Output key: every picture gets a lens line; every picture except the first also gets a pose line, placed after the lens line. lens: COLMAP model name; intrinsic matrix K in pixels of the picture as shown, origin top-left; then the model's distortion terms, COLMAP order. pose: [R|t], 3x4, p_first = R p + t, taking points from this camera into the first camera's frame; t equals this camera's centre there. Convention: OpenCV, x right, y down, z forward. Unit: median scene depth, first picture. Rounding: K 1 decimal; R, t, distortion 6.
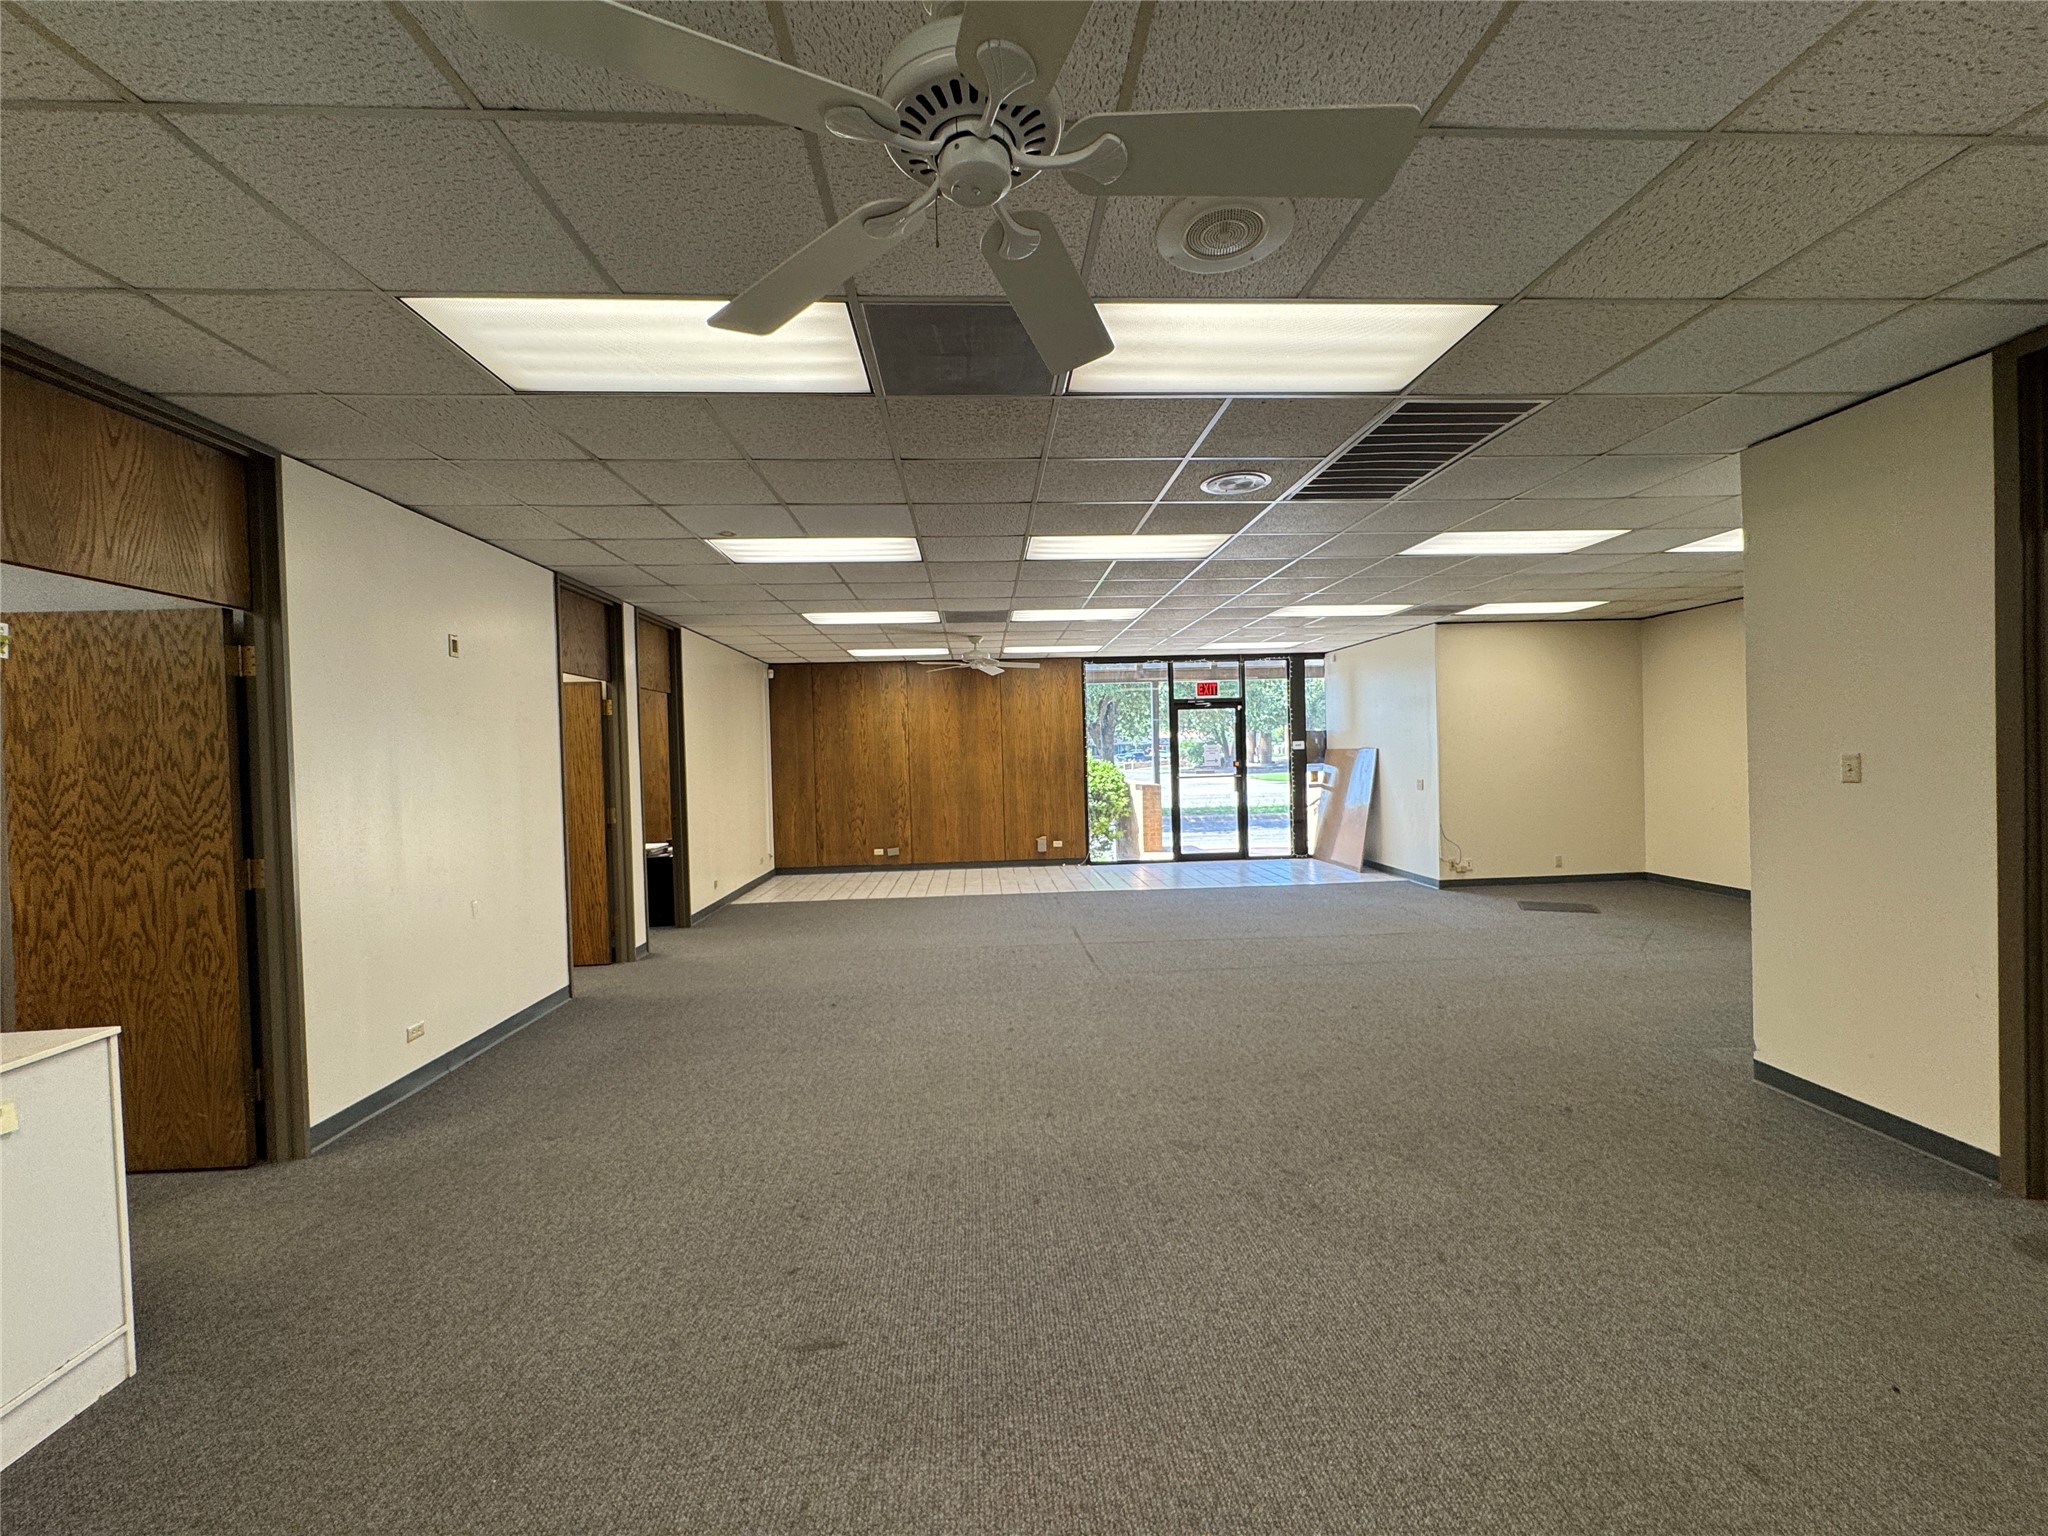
lens RADIAL K [[822.2, 0, 1025.7], [0, 822.2, 768.8], [0, 0, 1]] dist [-0.000337, -0.000045]
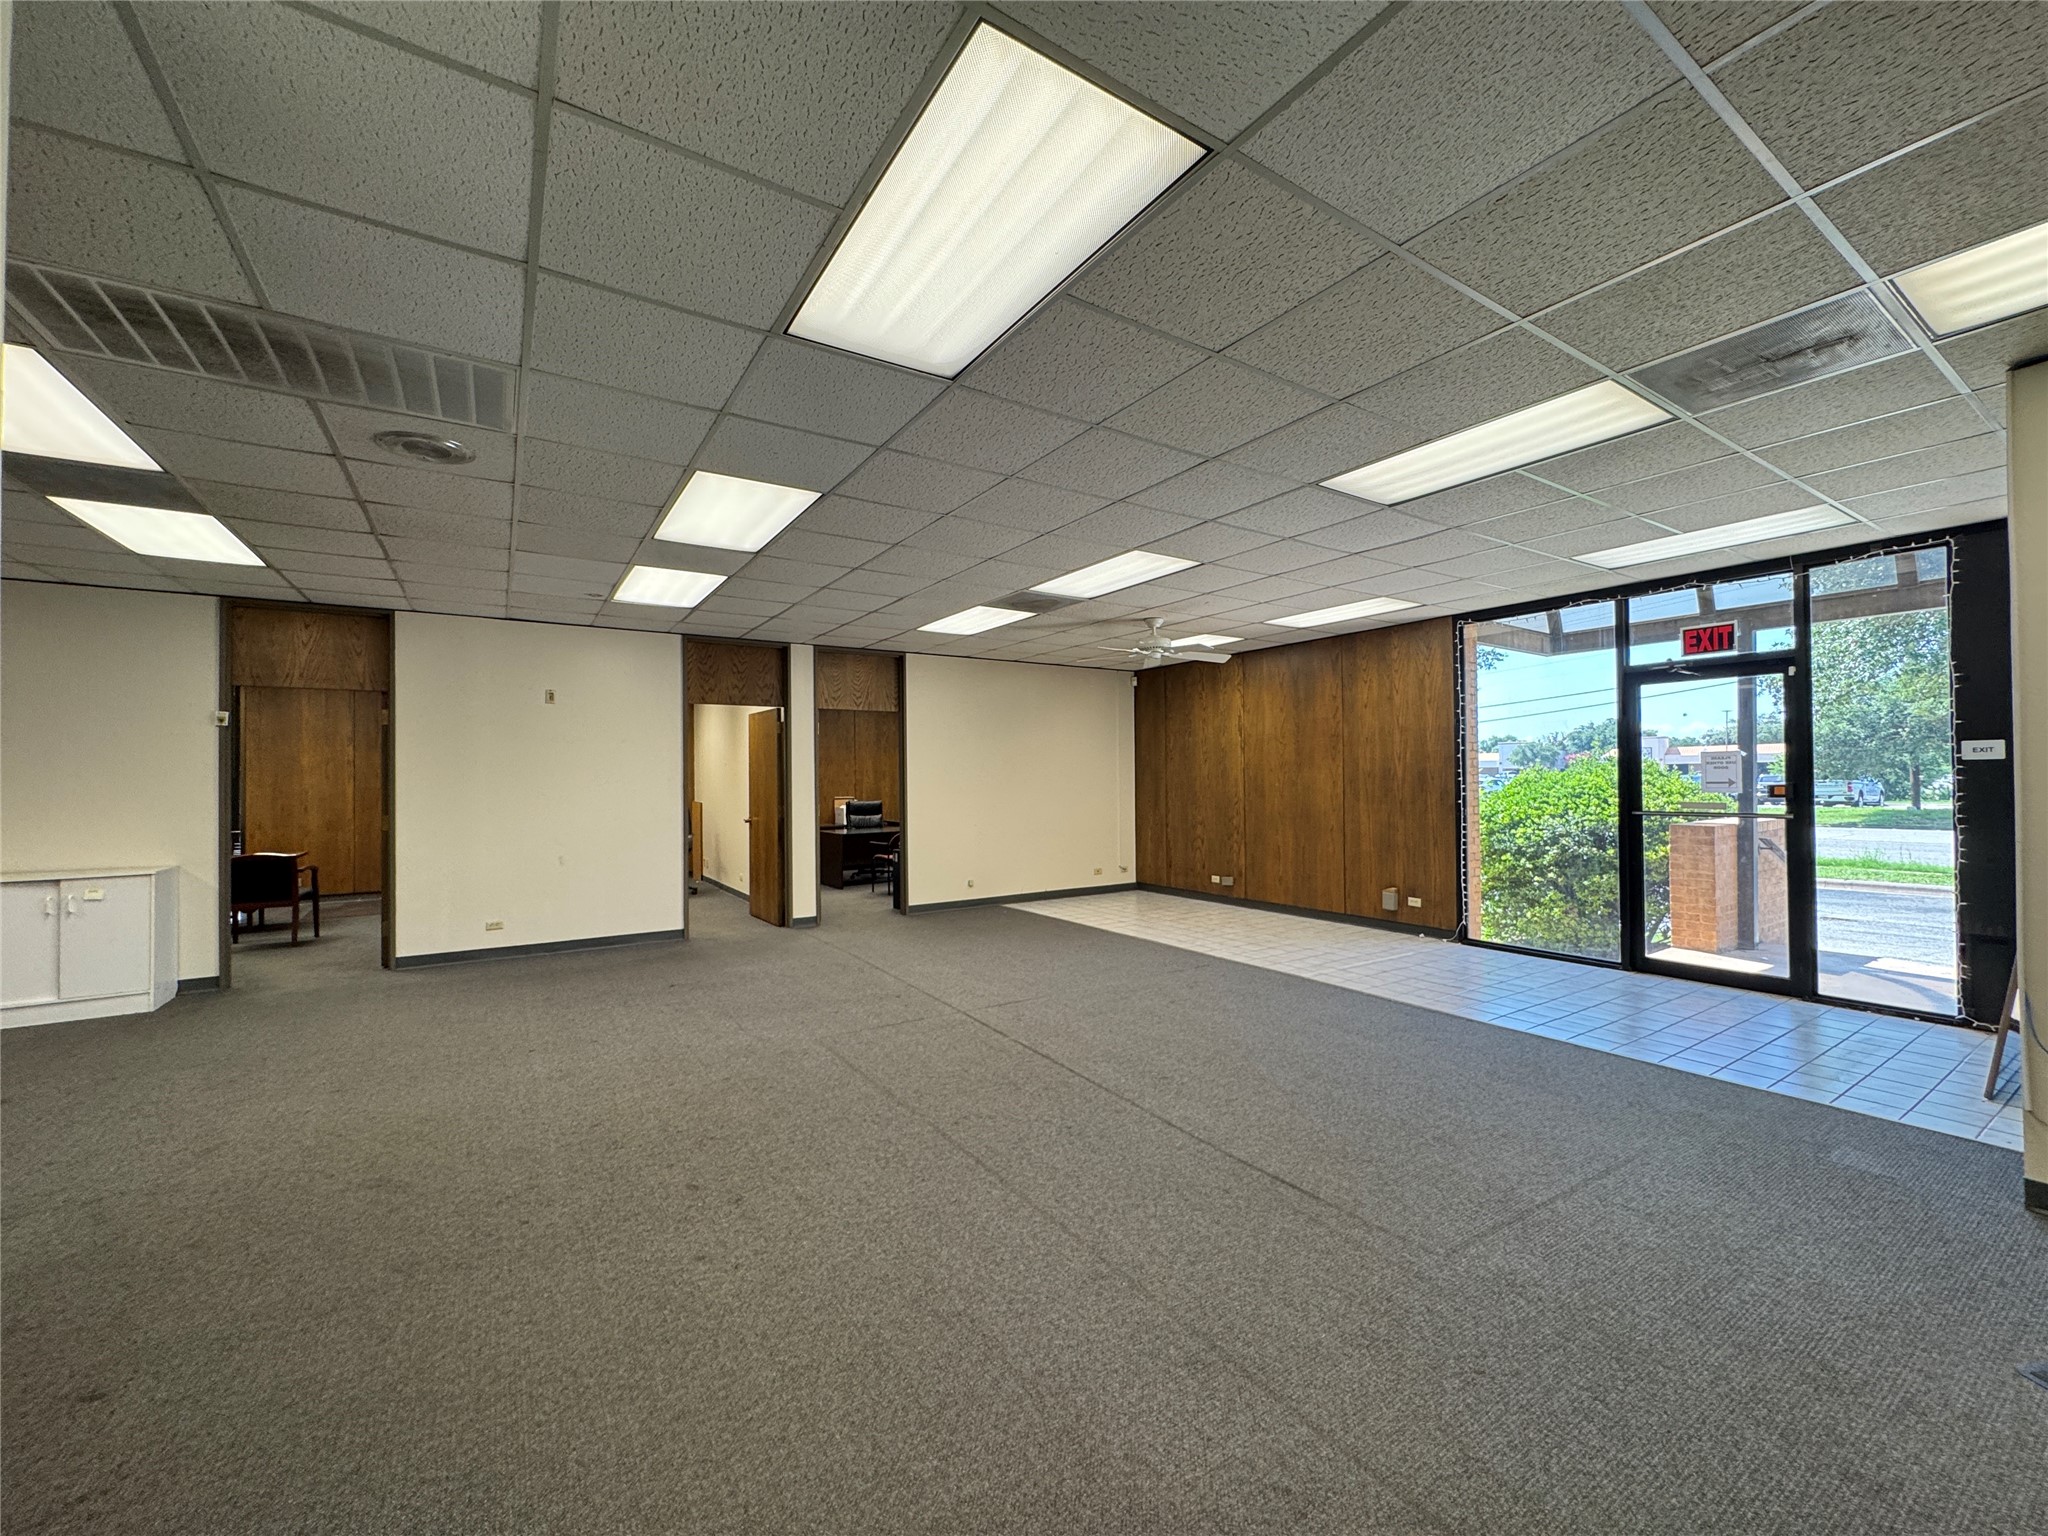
lens RADIAL K [[822.2, 0, 1025.7], [0, 822.2, 768.8], [0, 0, 1]] dist [-0.000337, -0.000045]
pose [[0.490708, 0.011878, -0.871243, 0.464439], [-0.019991, 0.999797, 0.002372, -0.011546], [0.871095, 0.016253, 0.490846, 0.403531]]
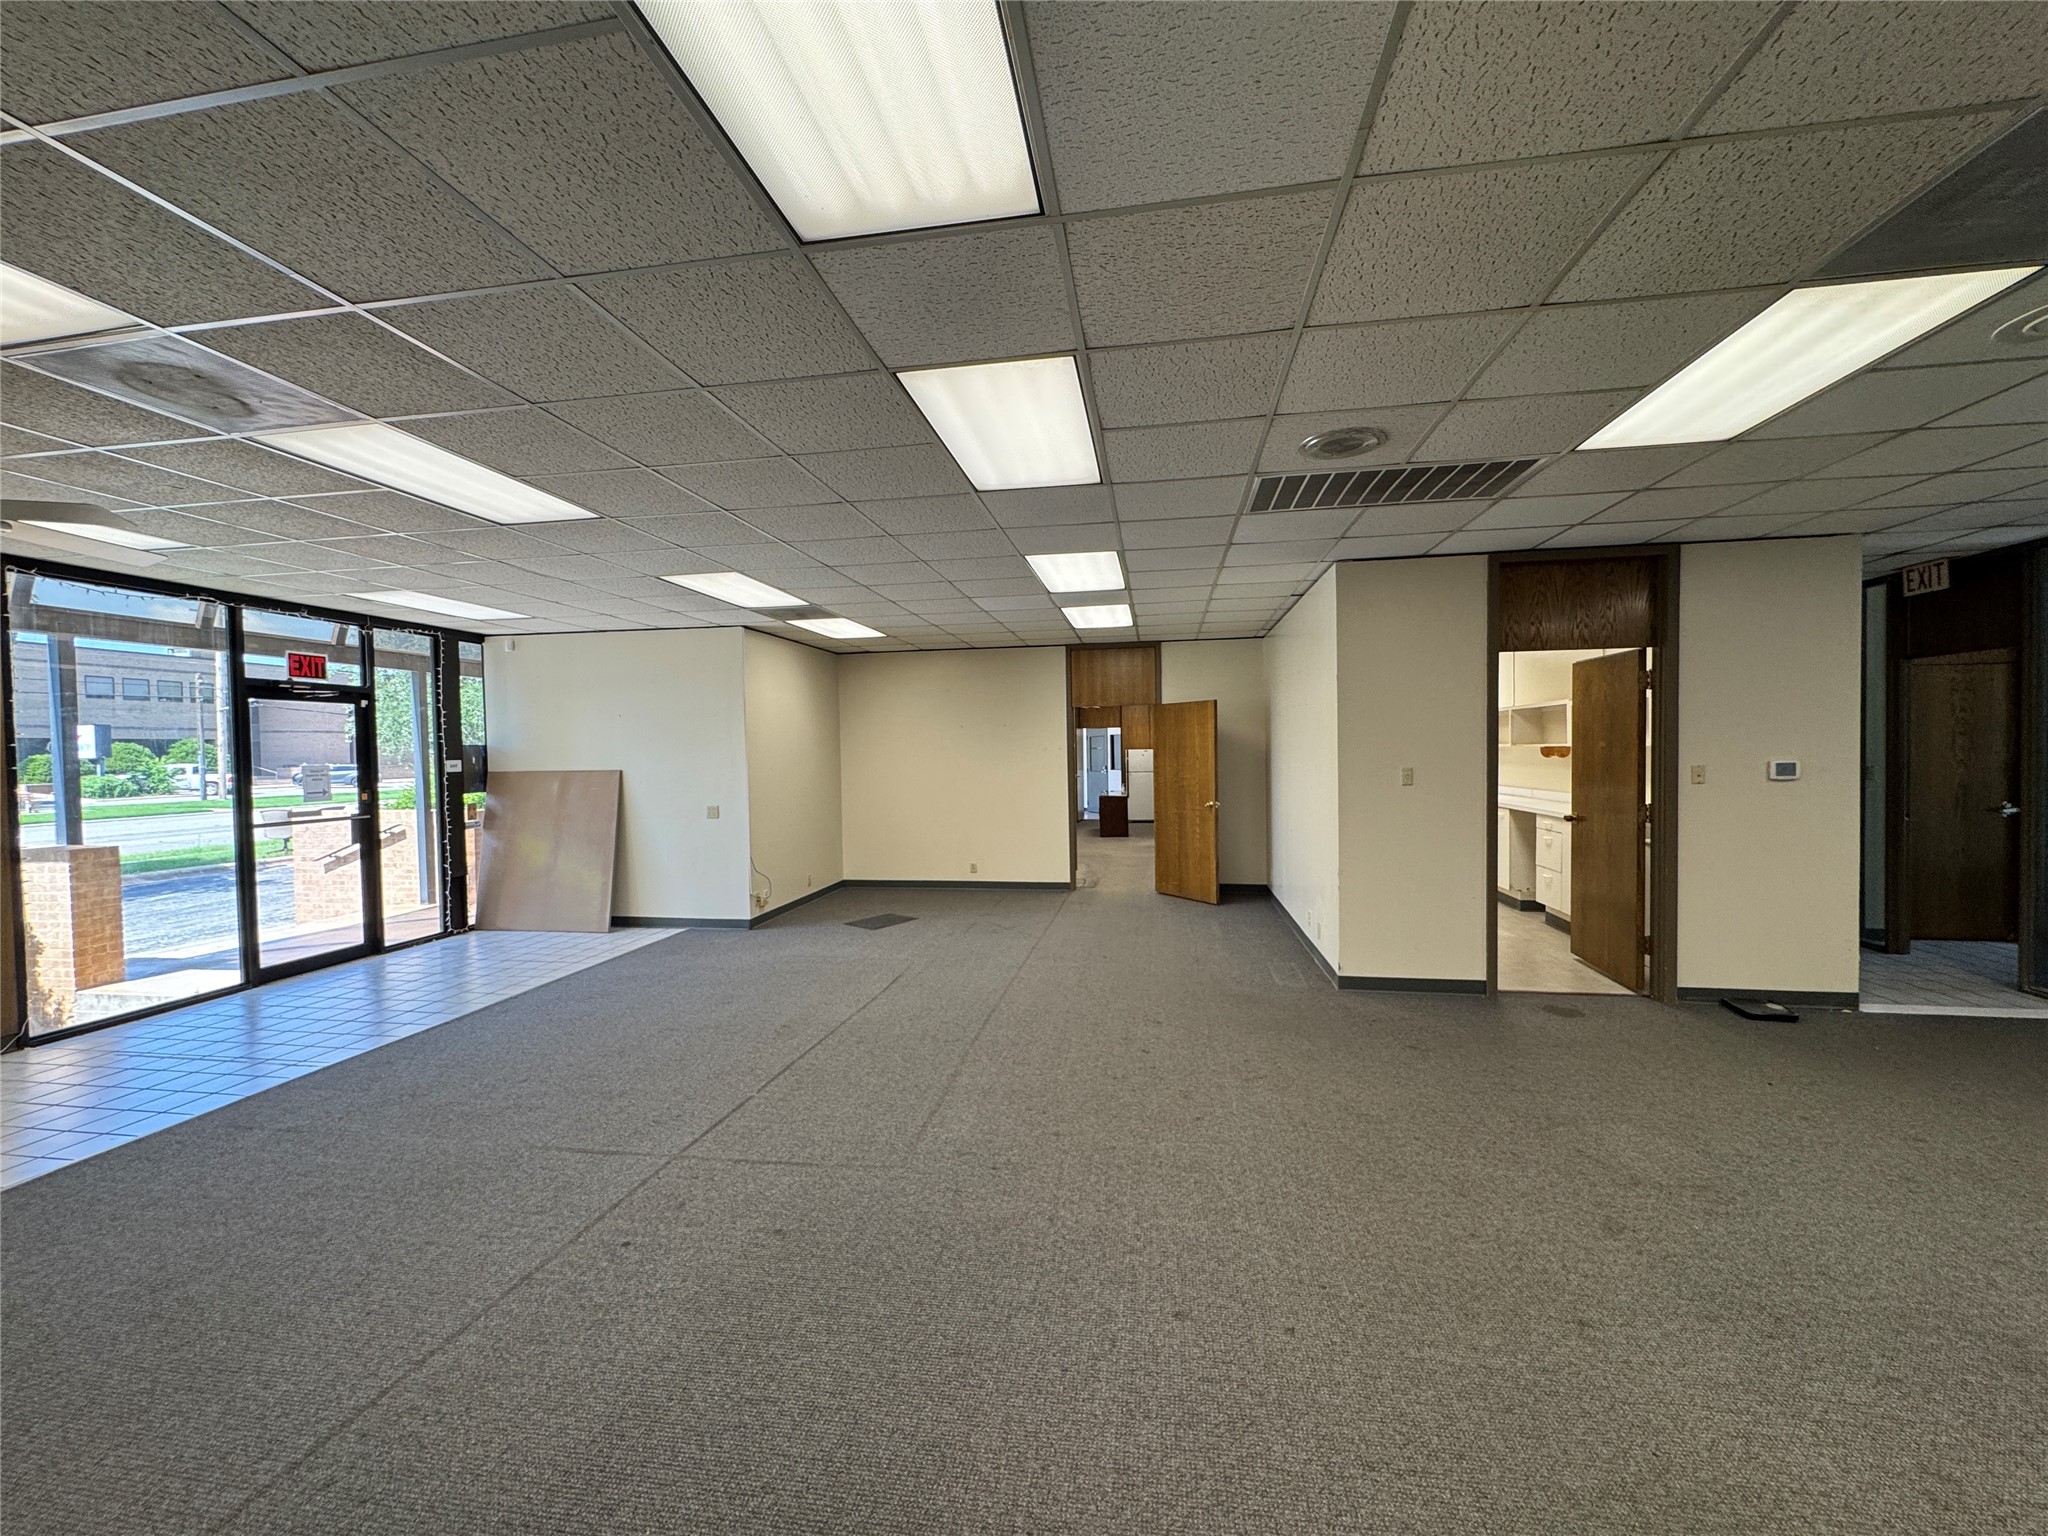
lens RADIAL K [[822.2, 0, 1025.7], [0, 822.2, 768.8], [0, 0, 1]] dist [-0.000337, -0.000045]
pose [[0.220623, 0.000005, 0.975359, -0.225696], [0.029857, 0.999531, -0.006758, -0.008263], [-0.974902, 0.030612, 0.220519, 0.407215]]
